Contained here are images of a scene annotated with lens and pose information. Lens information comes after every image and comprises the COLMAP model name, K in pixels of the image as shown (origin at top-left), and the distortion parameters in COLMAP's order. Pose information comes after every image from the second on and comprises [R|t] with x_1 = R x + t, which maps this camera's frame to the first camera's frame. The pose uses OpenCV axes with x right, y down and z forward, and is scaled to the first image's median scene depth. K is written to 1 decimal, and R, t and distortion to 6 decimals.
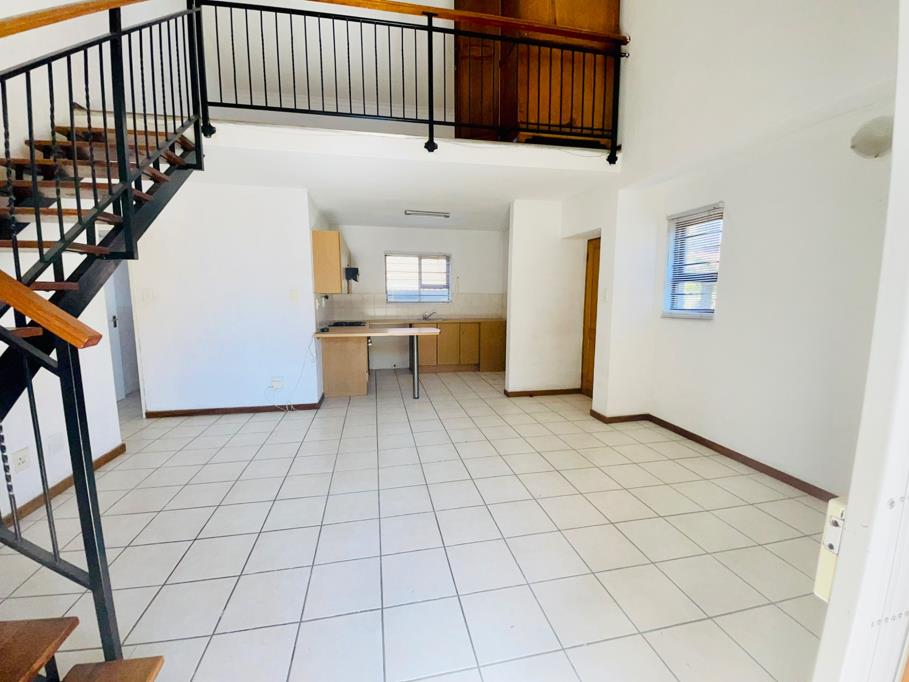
lens RADIAL K [[371.0, 0, 454.5], [0, 371.0, 341.0], [0, 0, 1]] dist [-0.000495, -0.000109]
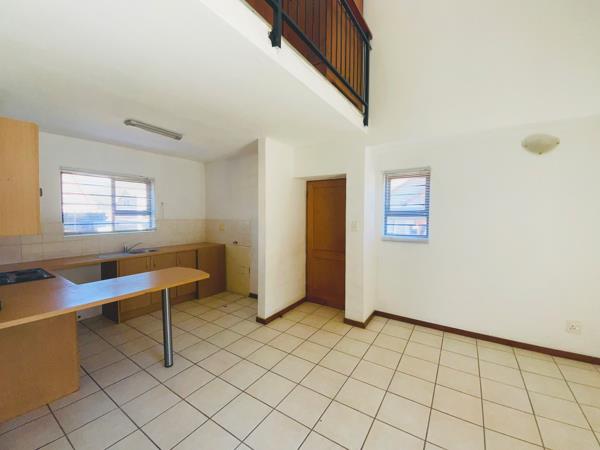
lens RADIAL K [[244.9, 0, 300.0], [0, 244.9, 225.0], [0, 0, 1]] dist [-0.000495, -0.000109]
pose [[0.711668, -0.033593, 0.701712, -0.247896], [0.080054, 0.996228, -0.033498, -0.090374], [-0.697940, 0.080014, 0.711673, 0.421604]]
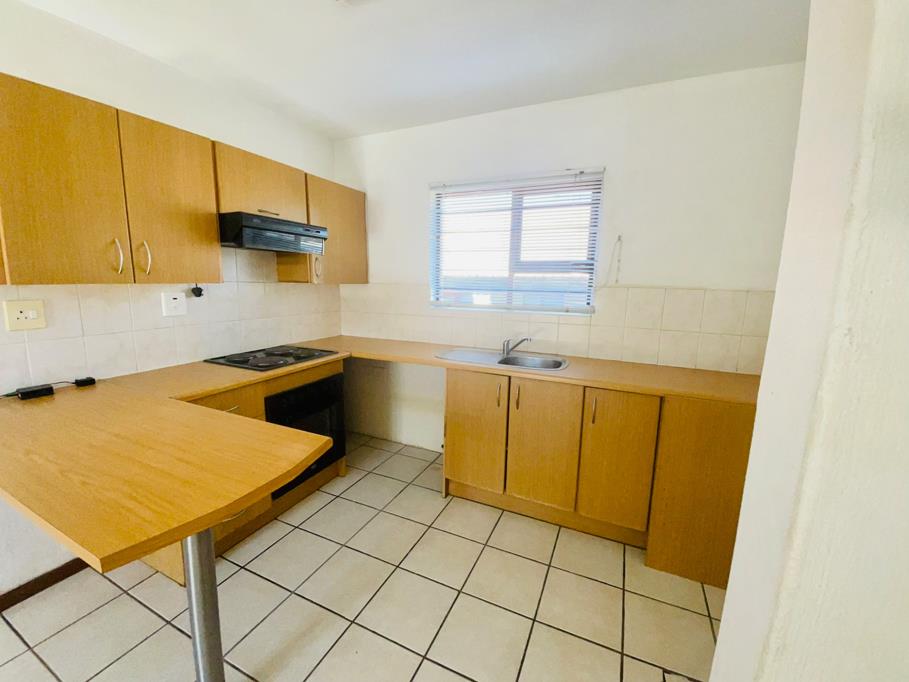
lens RADIAL K [[371.0, 0, 454.5], [0, 371.0, 341.0], [0, 0, 1]] dist [-0.000495, -0.000109]
pose [[0.805319, 0.105967, -0.583295, 0.126603], [-0.083319, 0.994361, 0.065612, -0.120397], [0.586958, -0.004239, 0.809606, 0.870917]]
